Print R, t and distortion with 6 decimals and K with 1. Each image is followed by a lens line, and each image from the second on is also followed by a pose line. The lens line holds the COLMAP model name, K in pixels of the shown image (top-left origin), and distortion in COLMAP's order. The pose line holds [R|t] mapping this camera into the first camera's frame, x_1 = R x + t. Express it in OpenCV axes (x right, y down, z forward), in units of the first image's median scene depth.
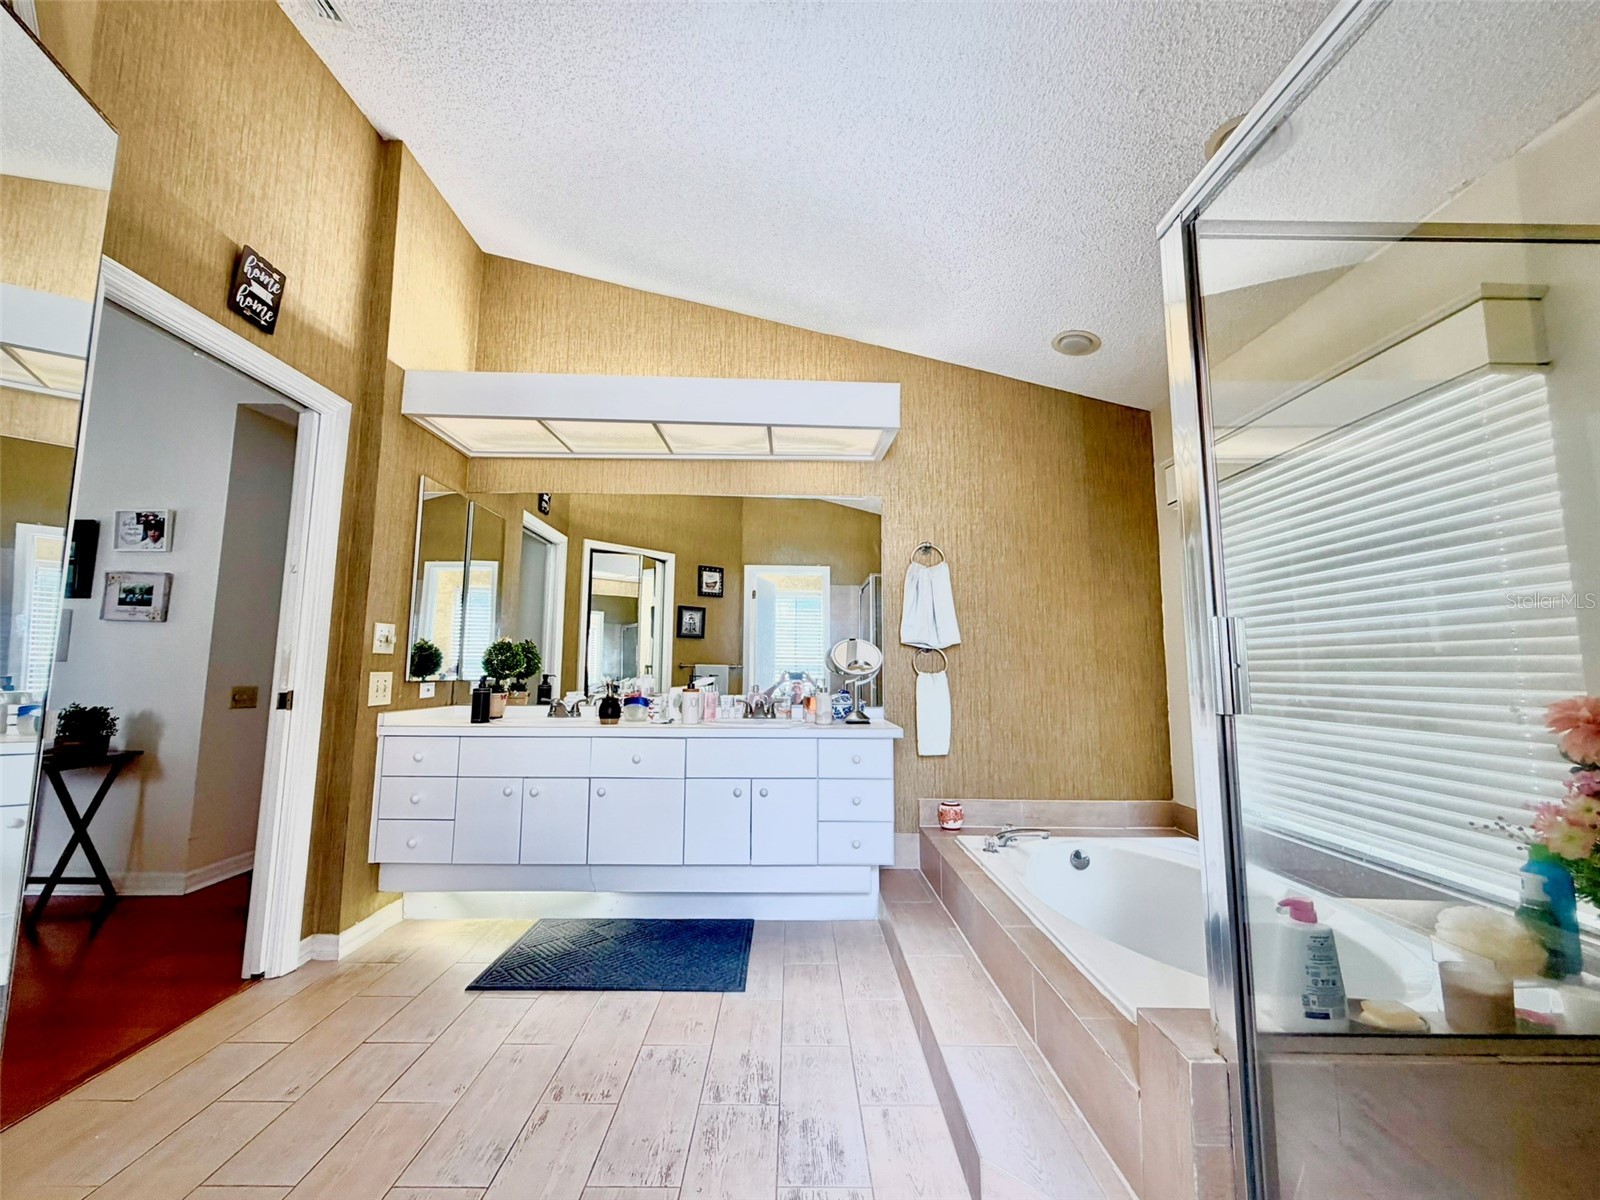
lens RADIAL K [[639.7, 0, 797.6], [0, 639.7, 596.7], [0, 0, 1]] dist [-0.001589, 0.000656]
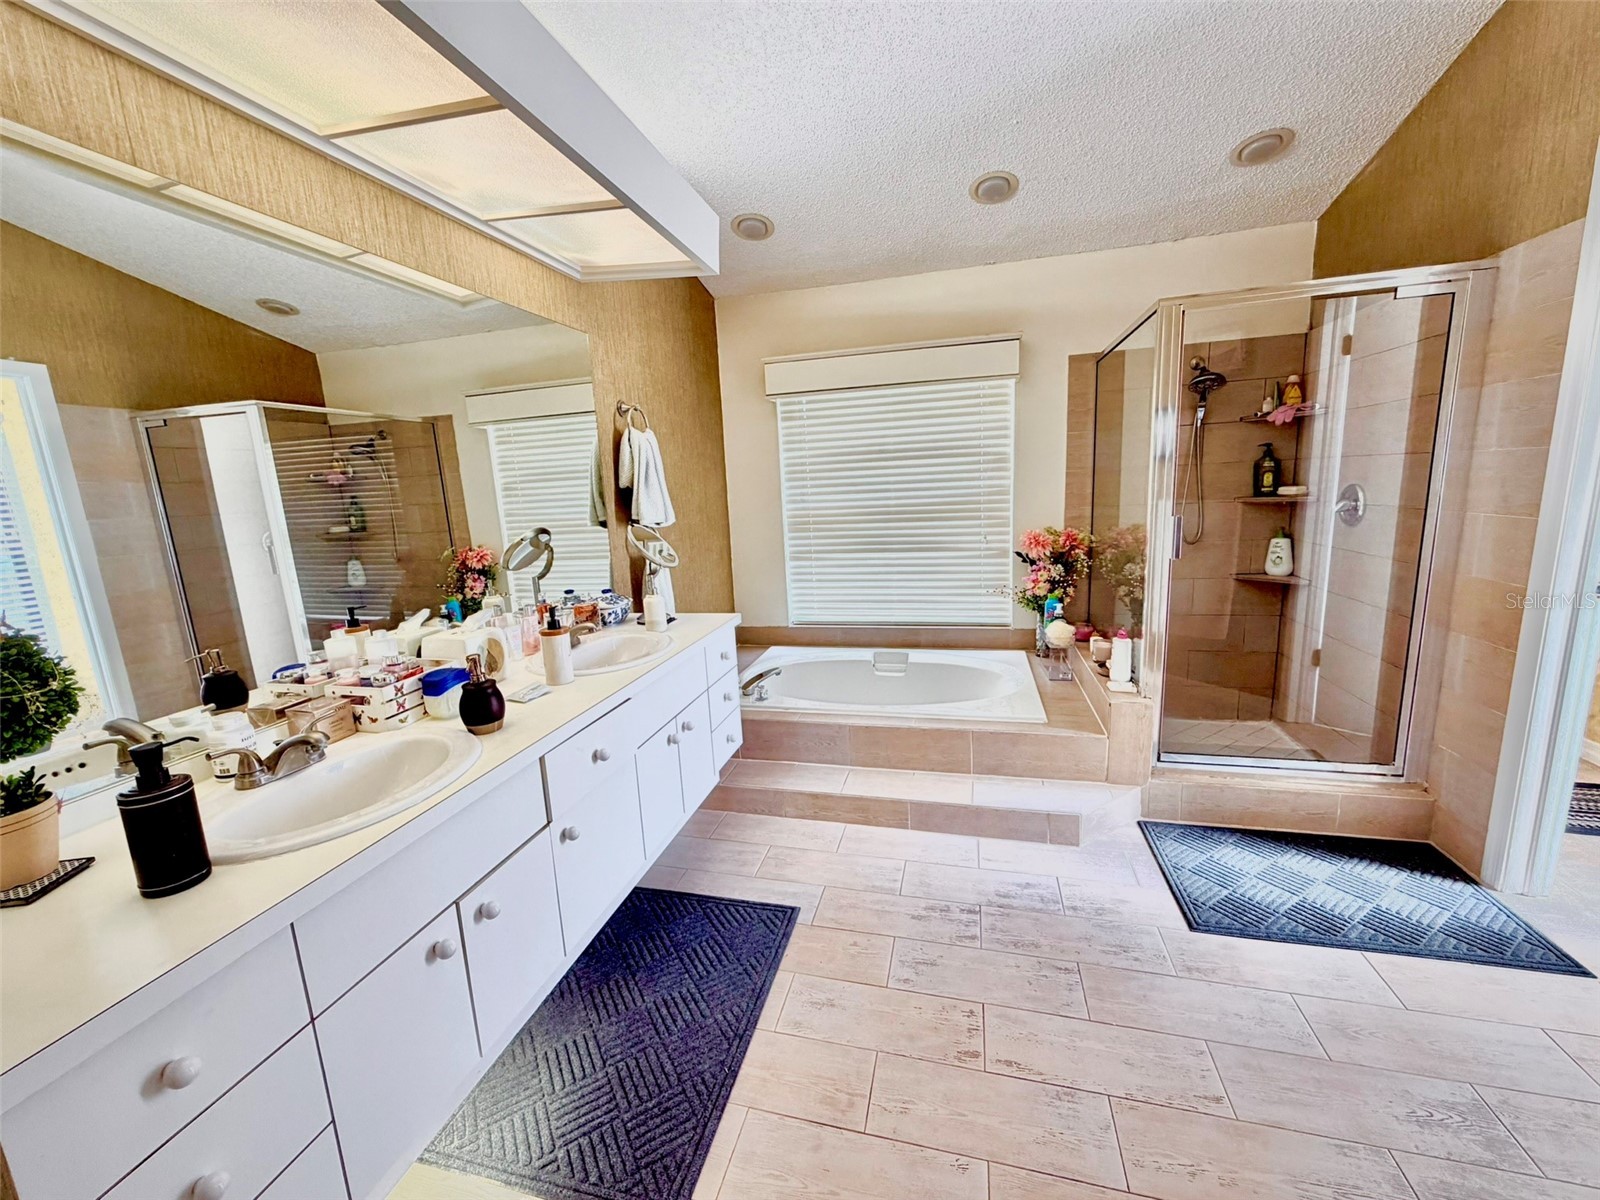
lens RADIAL K [[639.7, 0, 786.8], [0, 639.7, 597.5], [0, 0, 1]] dist [-0.001589, 0.000656]
pose [[0.263322, -0.195544, 0.944682, -0.704748], [-0.064612, 0.973468, 0.219513, -0.039398], [-0.962542, -0.118841, 0.243701, 0.649918]]
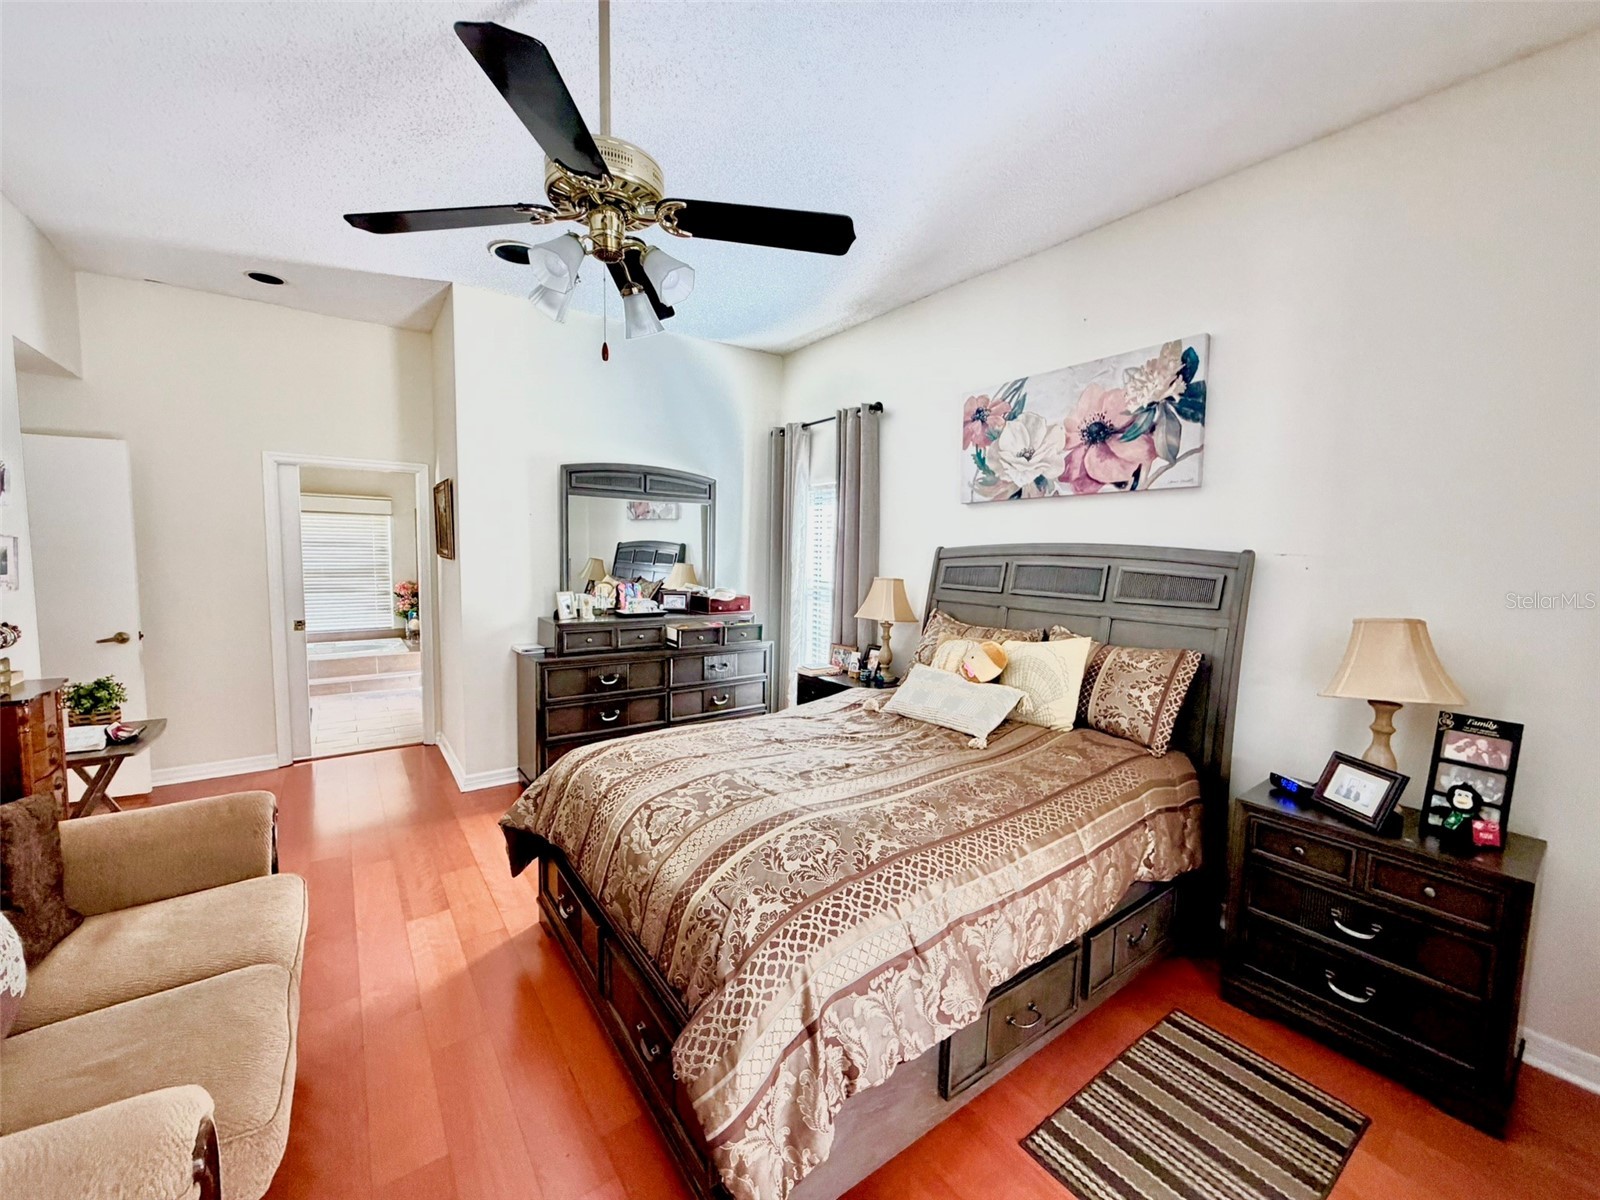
lens RADIAL K [[639.7, 0, 794.9], [0, 639.7, 601.0], [0, 0, 1]] dist [-0.001589, 0.000656]
pose [[-0.576608, -0.088321, 0.812233, -2.756529], [-0.123879, 0.992097, 0.019936, -0.116230], [-0.807575, -0.089123, -0.582992, 0.745549]]
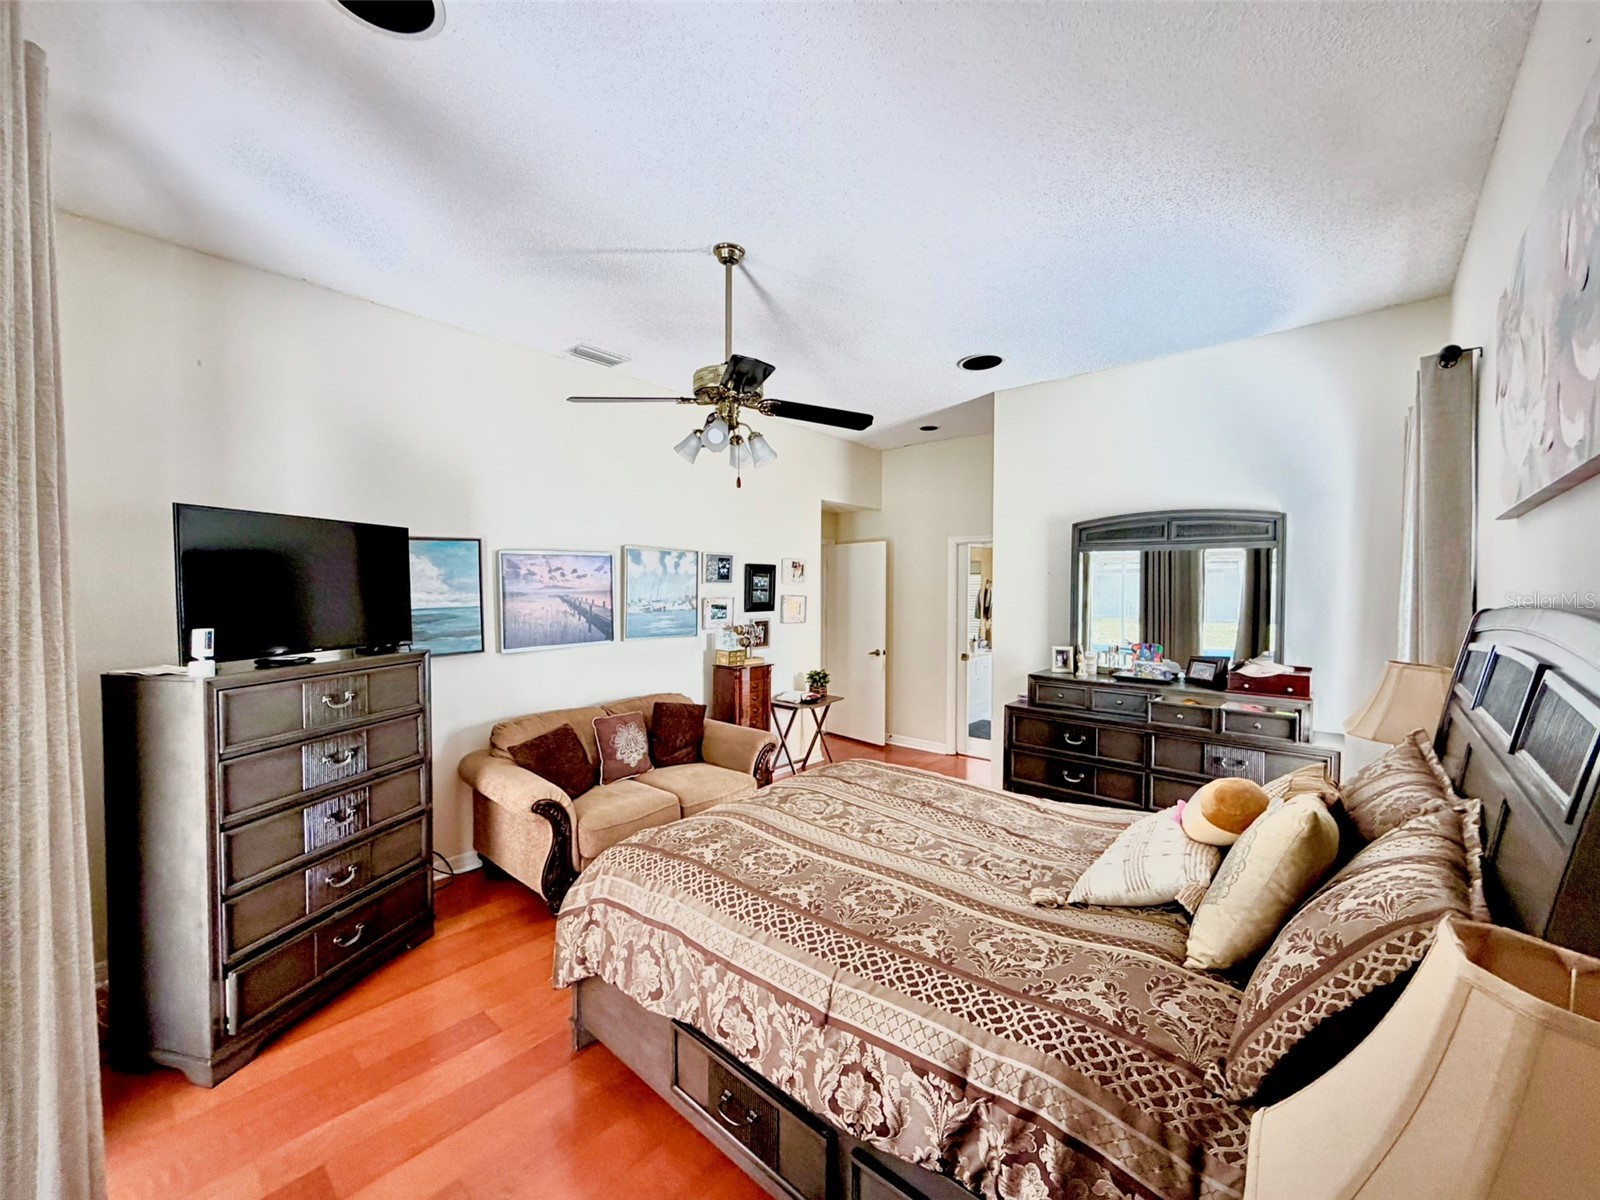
lens RADIAL K [[639.7, 0, 793.4], [0, 639.7, 595.2], [0, 0, 1]] dist [-0.001589, 0.000656]
pose [[0.671833, -0.015417, 0.740542, -2.803265], [-0.089164, 0.990830, 0.101518, -0.260686], [-0.735316, -0.134233, 0.664298, -0.209377]]
